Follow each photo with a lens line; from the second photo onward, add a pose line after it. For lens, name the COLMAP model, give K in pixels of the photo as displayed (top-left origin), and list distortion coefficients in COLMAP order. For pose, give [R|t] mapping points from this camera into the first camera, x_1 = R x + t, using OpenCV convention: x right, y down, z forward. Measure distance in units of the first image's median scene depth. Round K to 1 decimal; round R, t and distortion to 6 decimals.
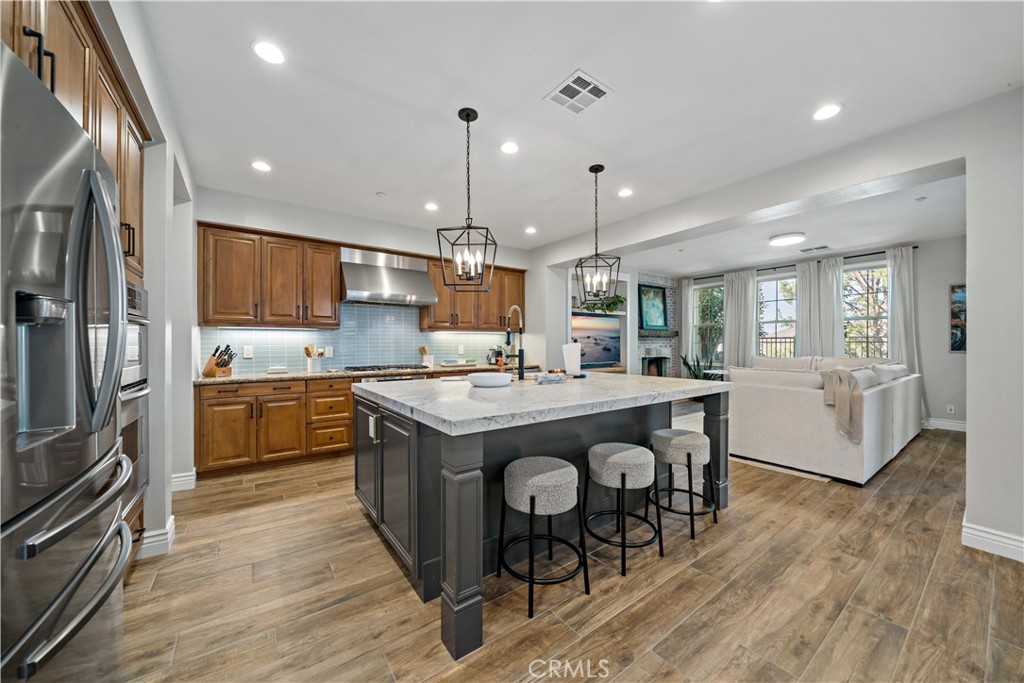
lens RADIAL K [[377.1, 0, 510.0], [0, 377.1, 345.6], [0, 0, 1]] dist [-0.006736, -0.000115]
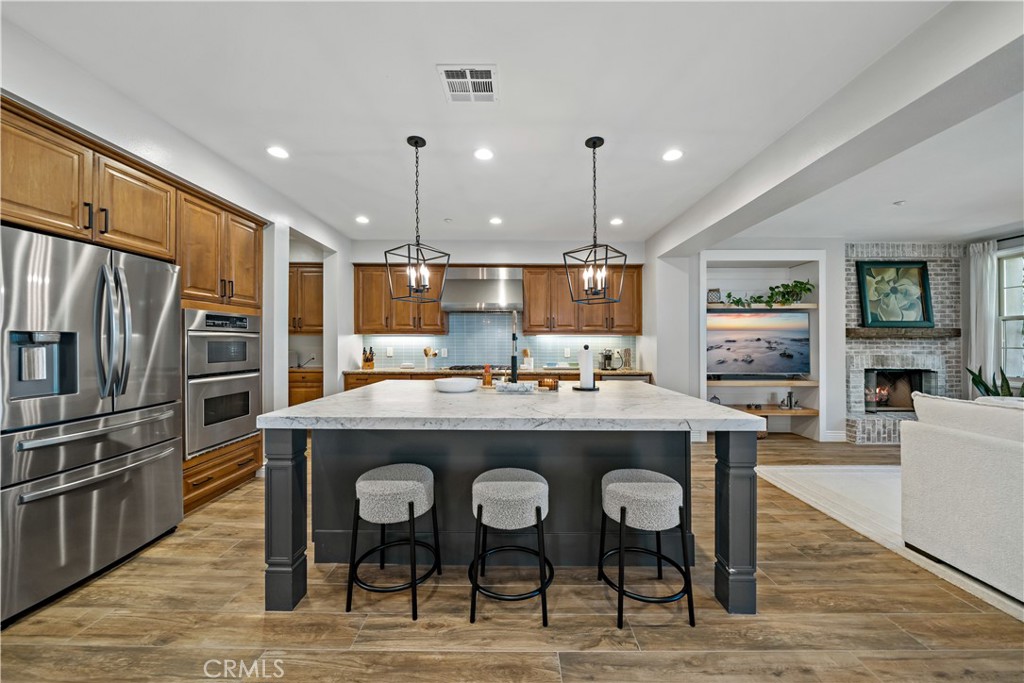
lens RADIAL K [[362.1, 0, 512.0], [0, 362.1, 341.5], [0, 0, 1]] dist [-0.005639, 0.000211]
pose [[0.801706, 0.001687, -0.597717, 0.347758], [-0.008394, 0.999929, -0.008436, -0.010404], [0.597660, 0.011780, 0.801663, 0.152798]]
